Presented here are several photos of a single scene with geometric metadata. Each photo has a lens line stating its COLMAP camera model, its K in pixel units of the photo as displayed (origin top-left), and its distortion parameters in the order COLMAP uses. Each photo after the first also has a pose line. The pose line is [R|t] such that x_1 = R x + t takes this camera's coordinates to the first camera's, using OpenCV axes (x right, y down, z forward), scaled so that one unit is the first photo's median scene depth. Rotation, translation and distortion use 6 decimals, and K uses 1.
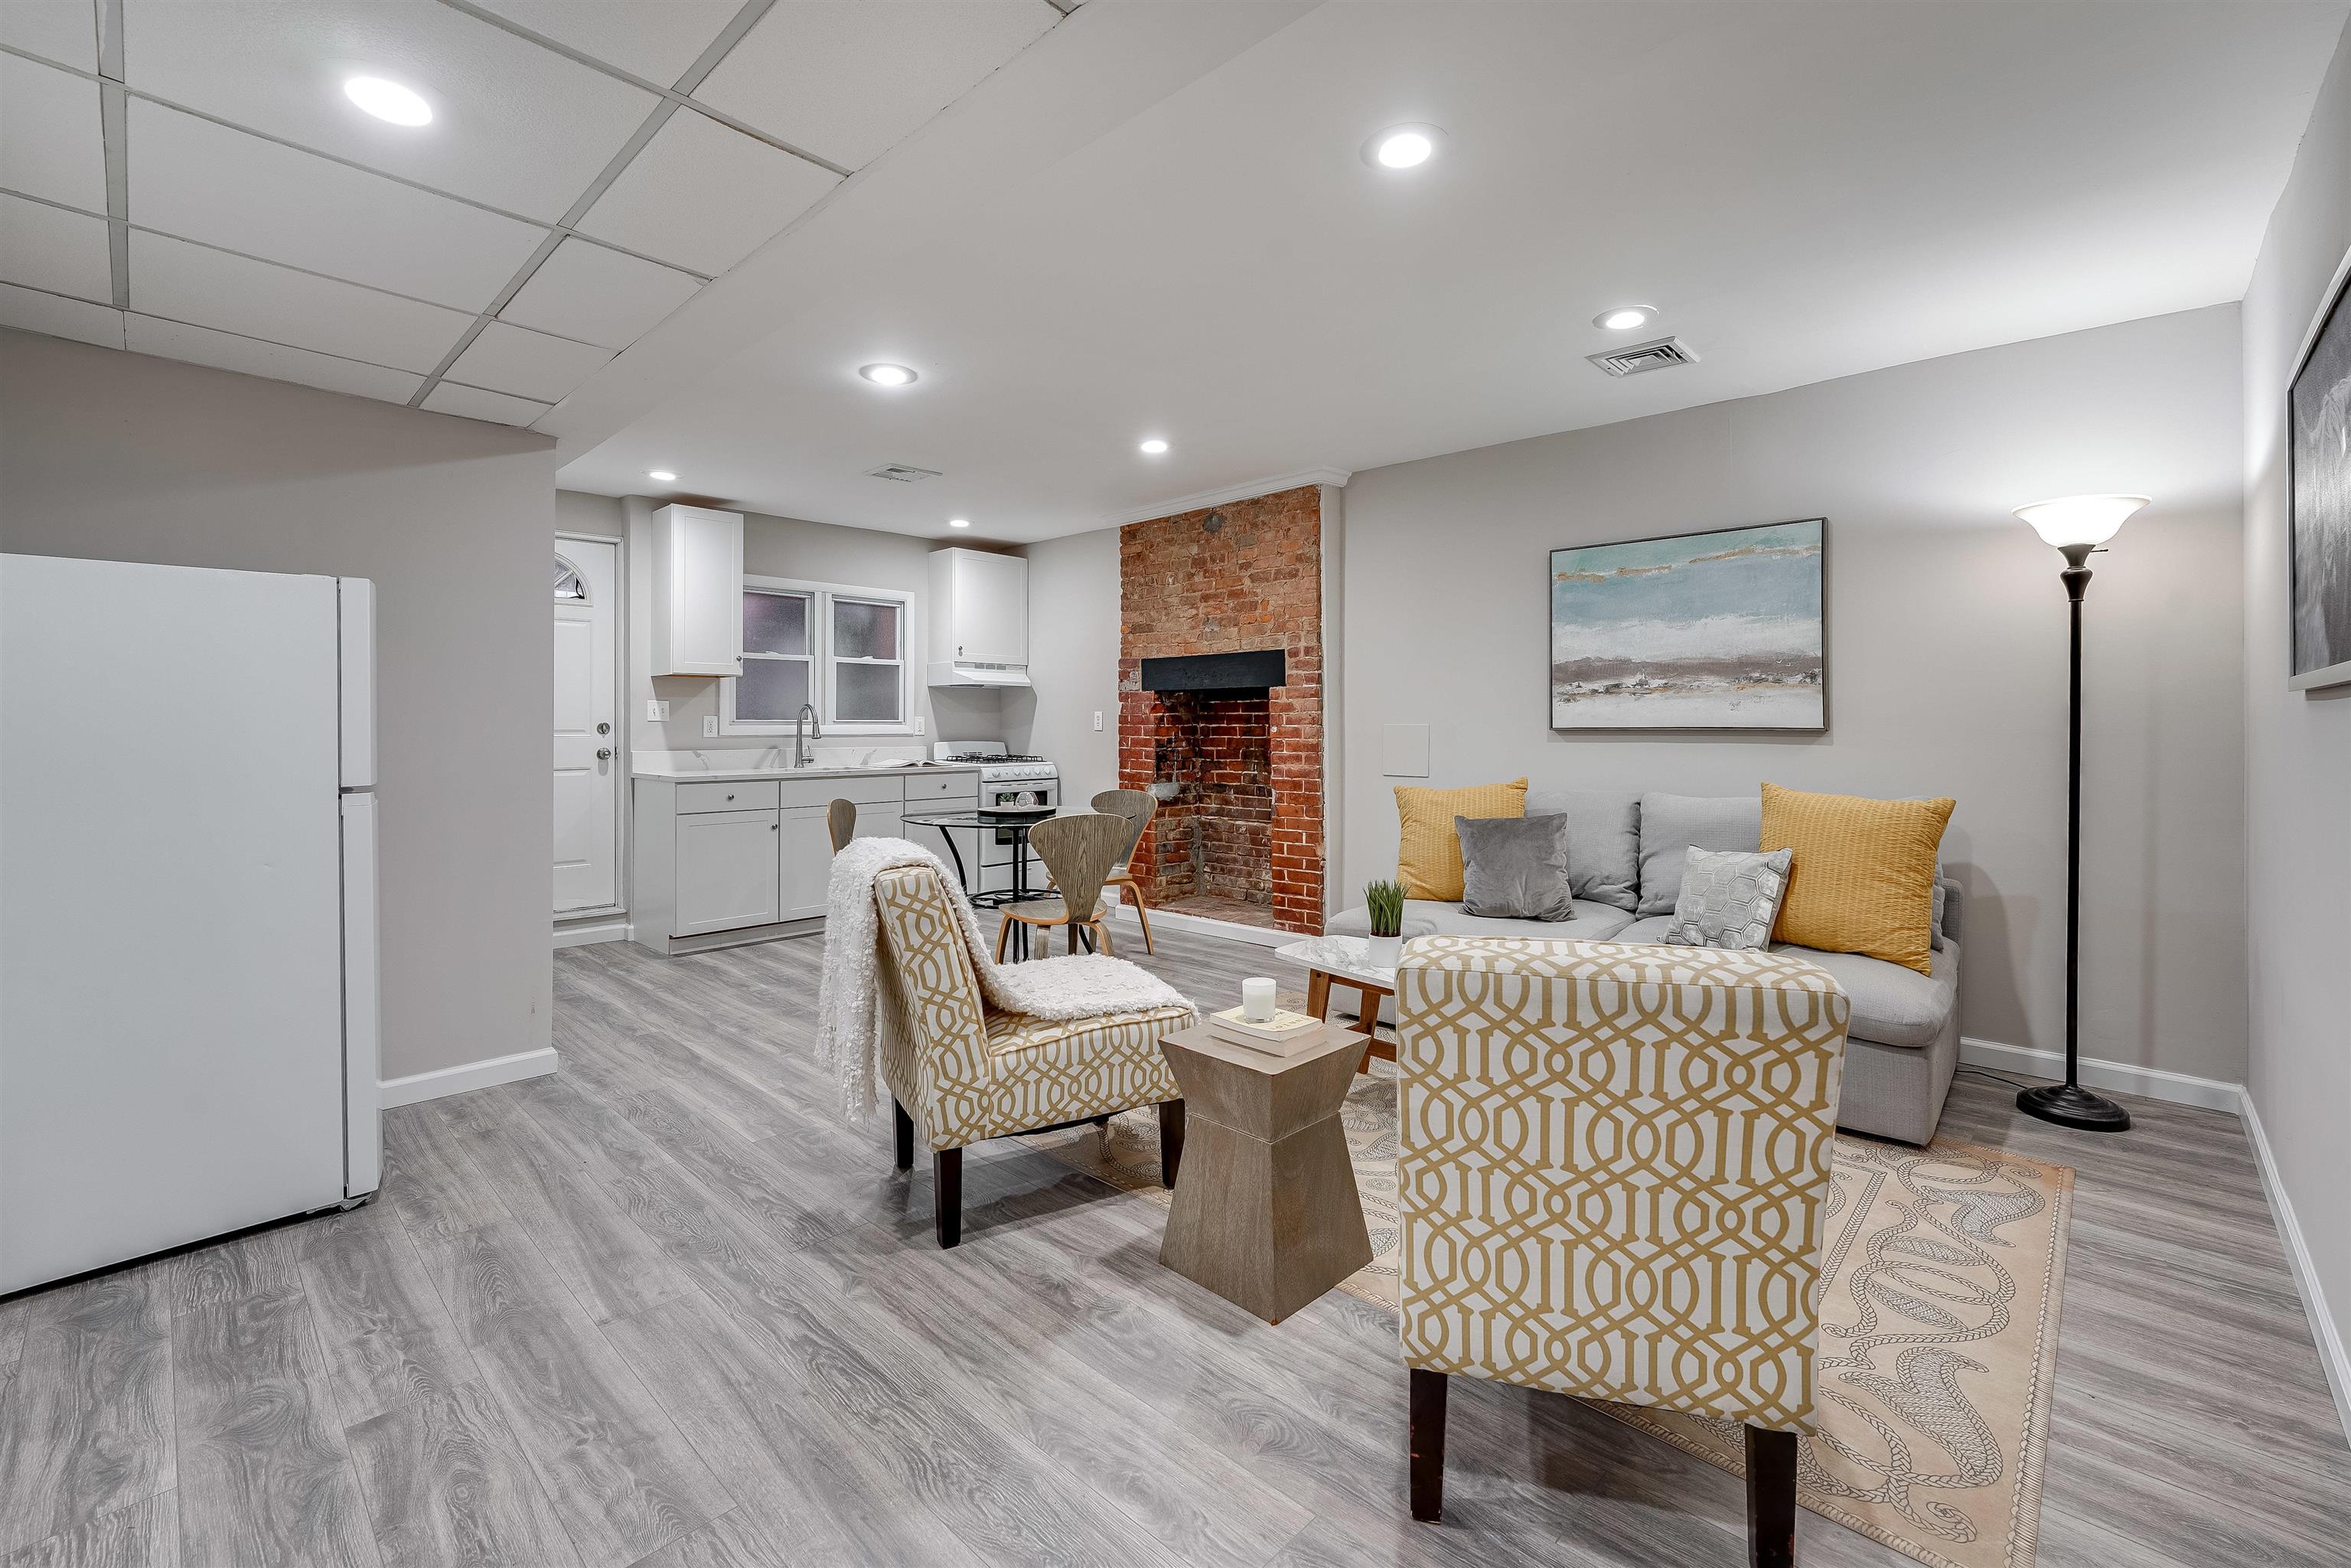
lens RADIAL K [[990.8, 0, 1199.5], [0, 990.8, 722.9], [0, 0, 1]] dist [-0.007265, -0.000130]
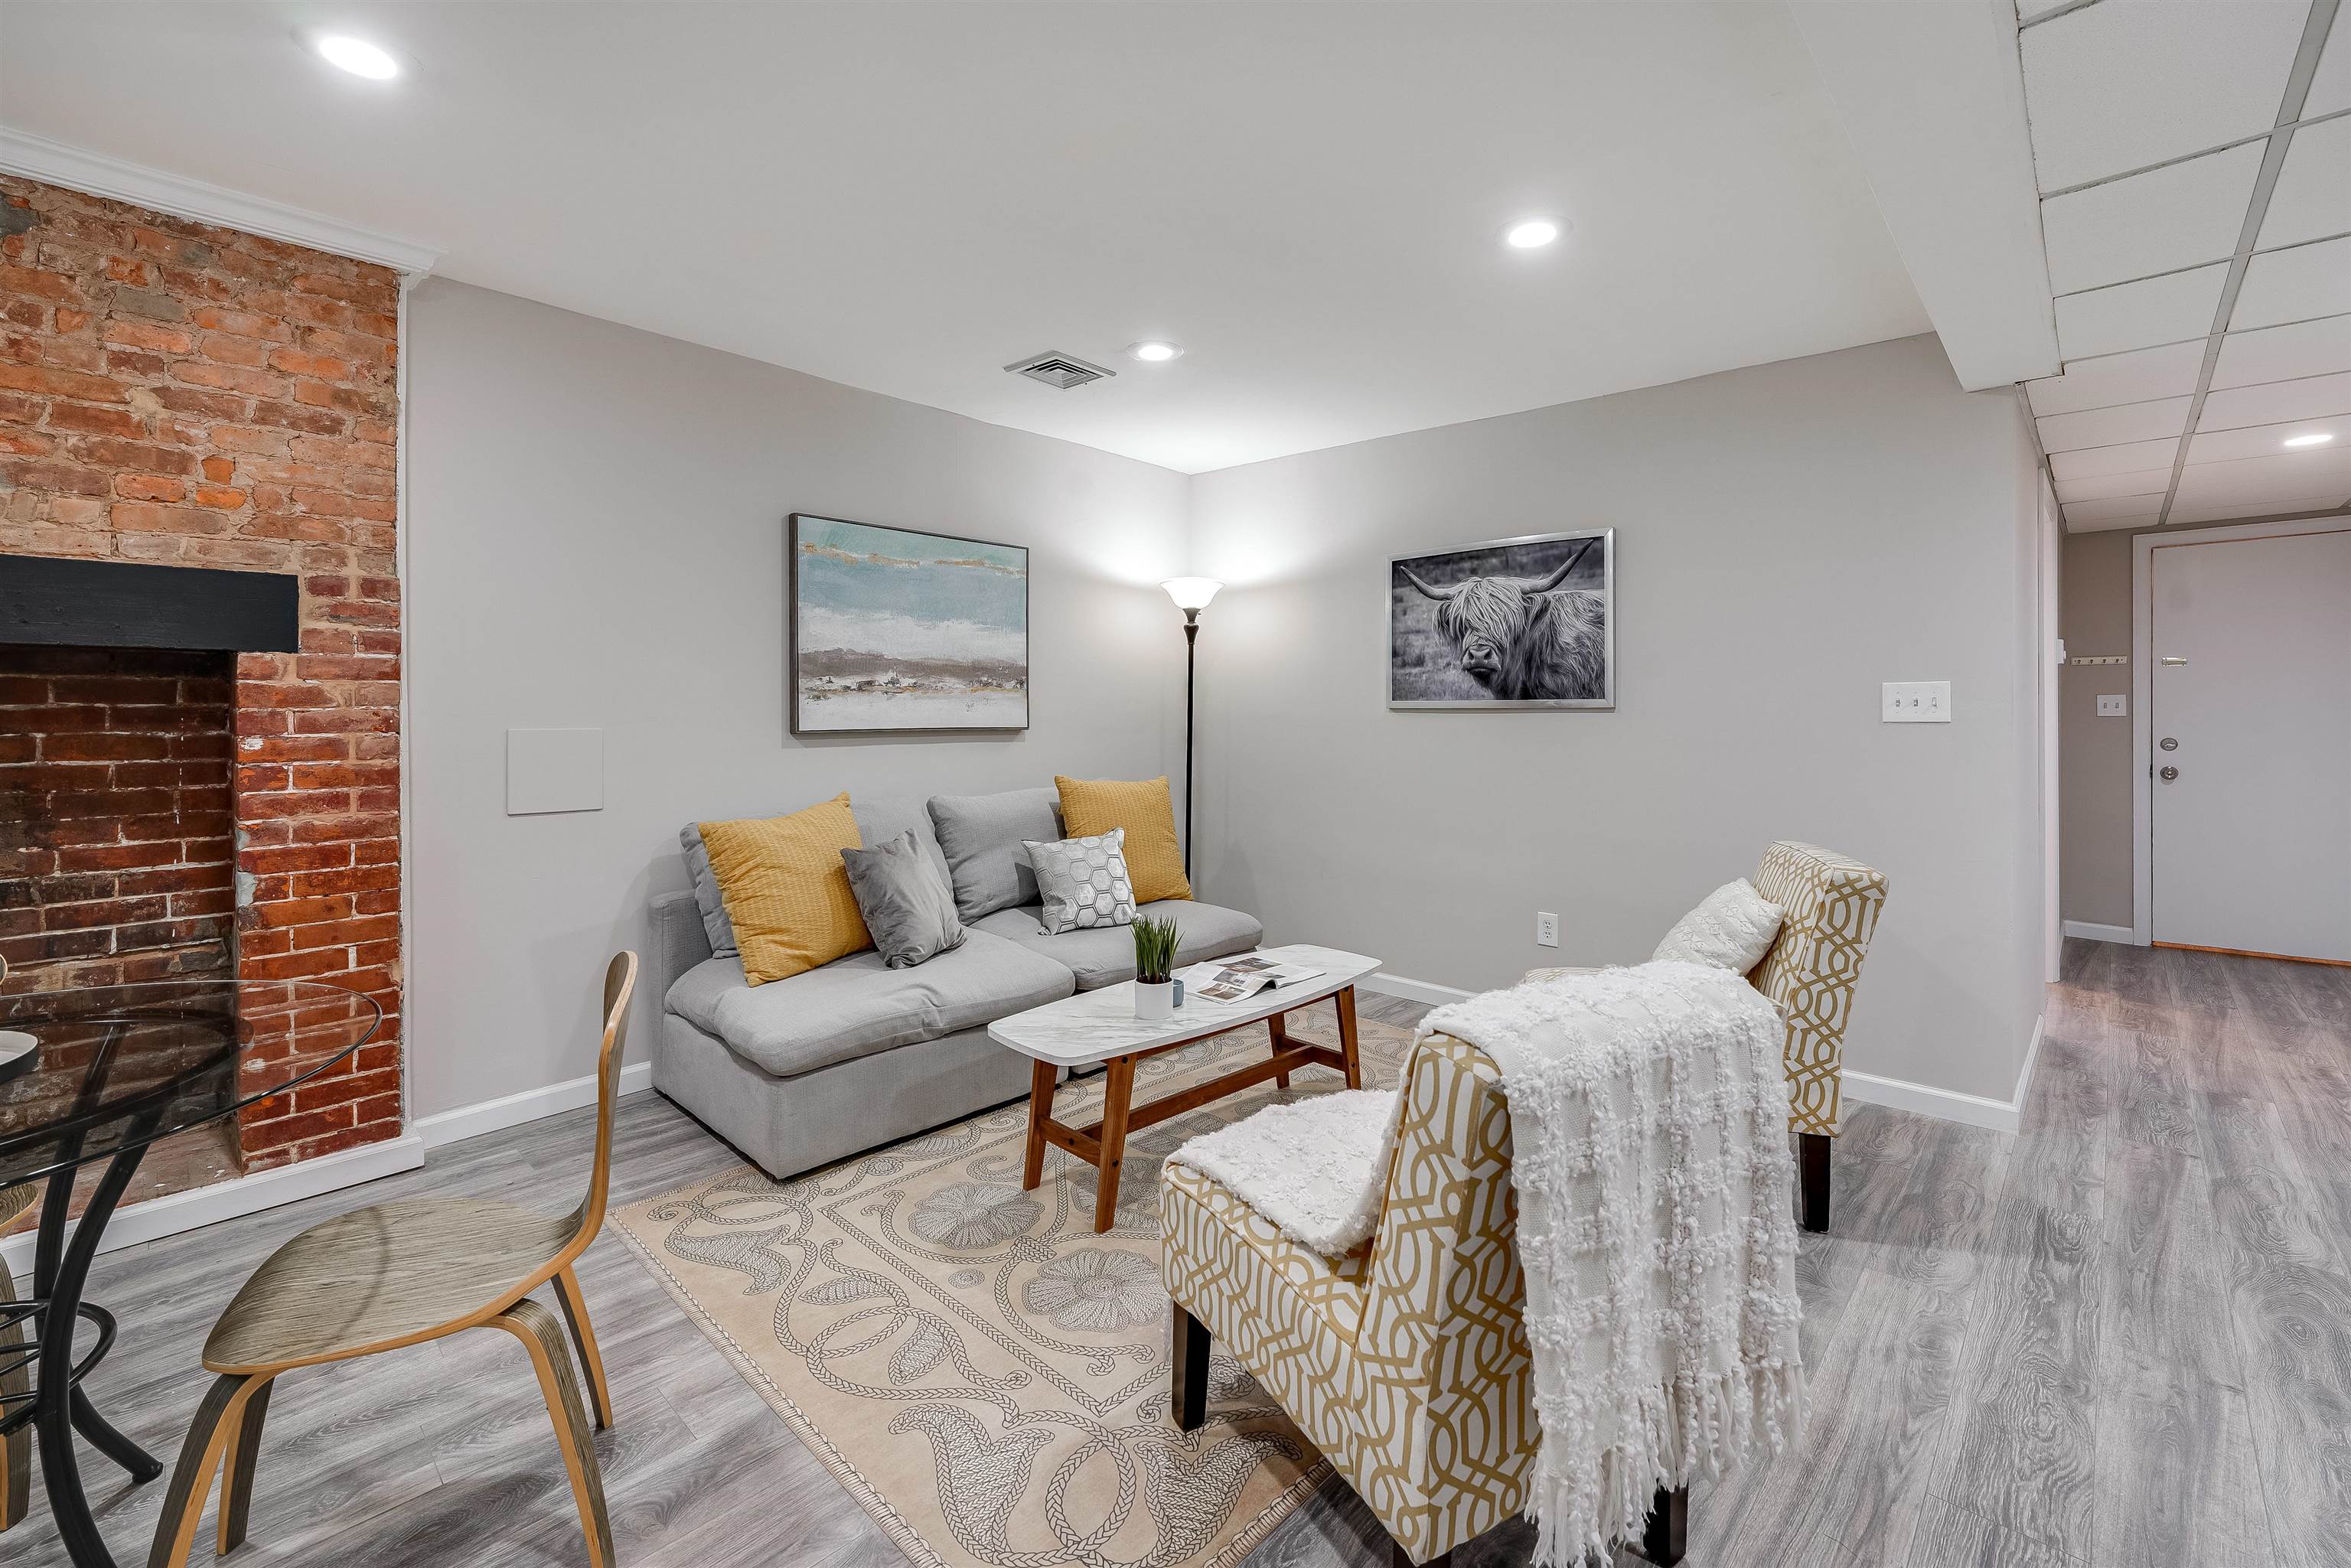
lens RADIAL K [[997.7, 0, 1191.2], [0, 997.7, 710.9], [0, 0, 1]] dist [-0.013313, 0.004355]
pose [[0.007364, 0.001286, 0.999972, -0.387419], [-0.002180, 0.999997, -0.001270, -0.009148], [-0.999971, -0.002171, 0.007367, 0.561441]]
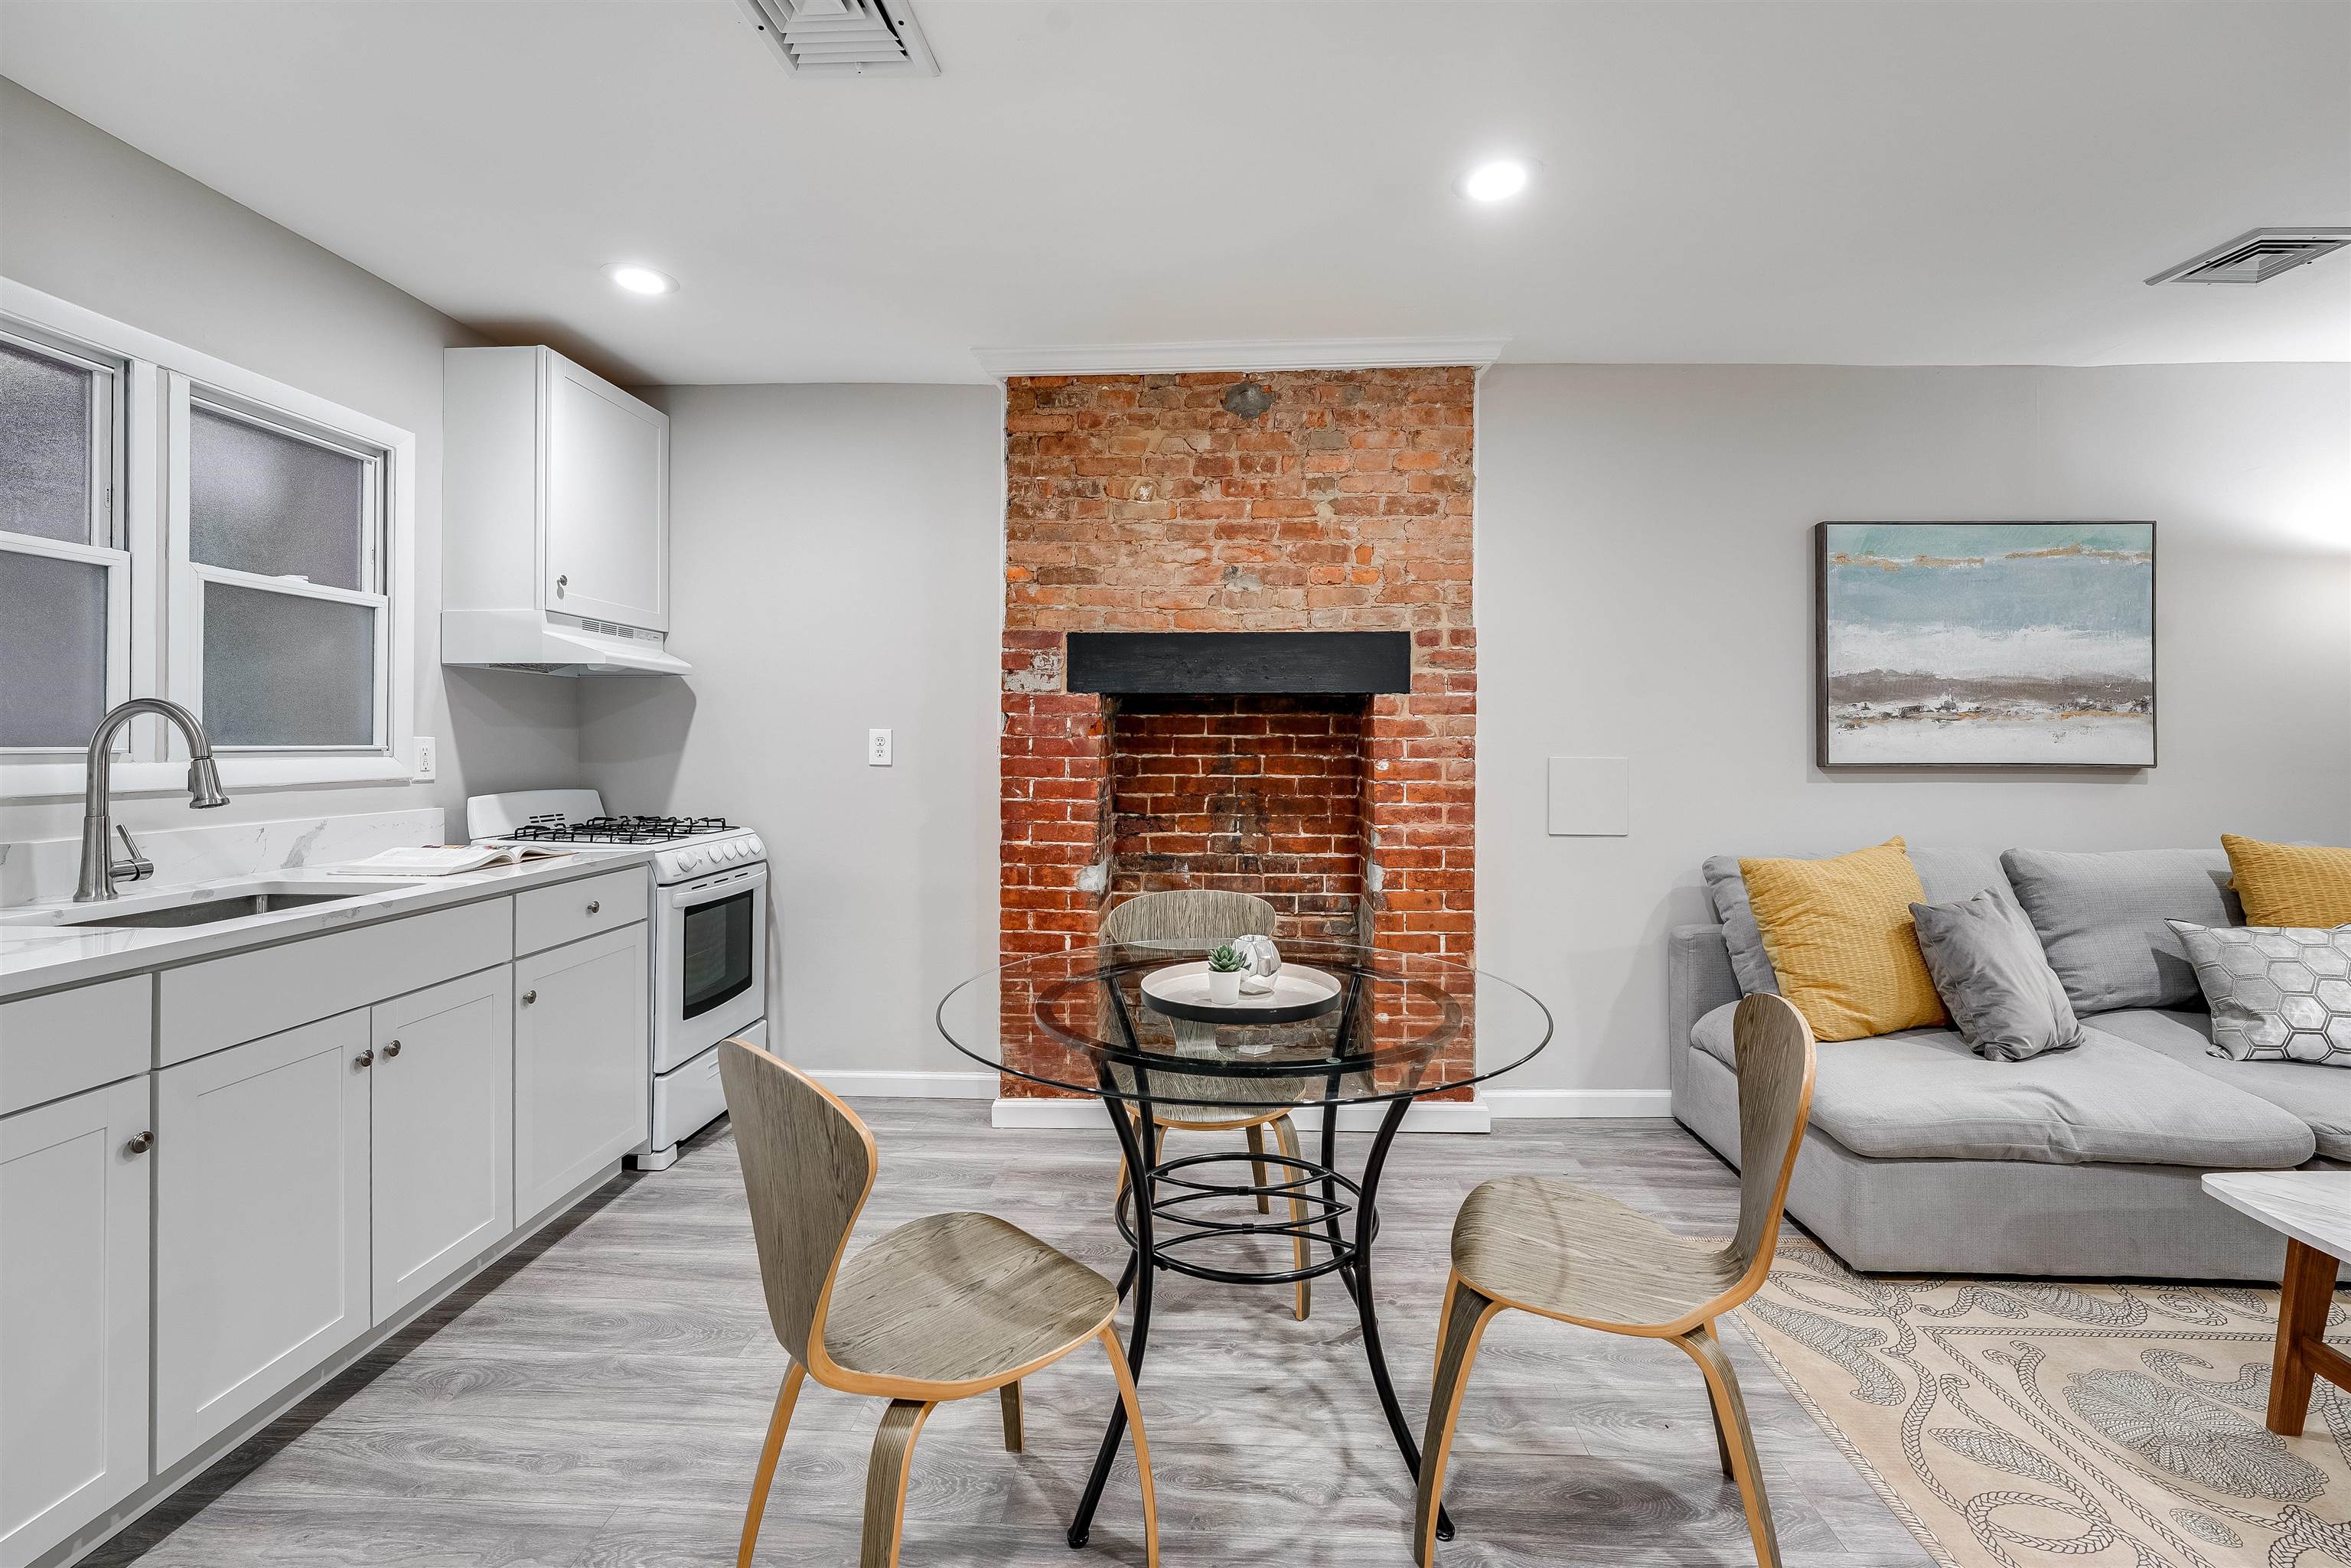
lens RADIAL K [[981.5, 0, 1180.7], [0, 981.5, 737.9], [0, 0, 1]] dist [-0.008054, 0.001004]
pose [[0.762712, 0.004391, 0.646724, -0.400603], [-0.005666, 0.999984, -0.000108, -0.009297], [-0.646714, -0.003582, 0.762724, 0.634423]]
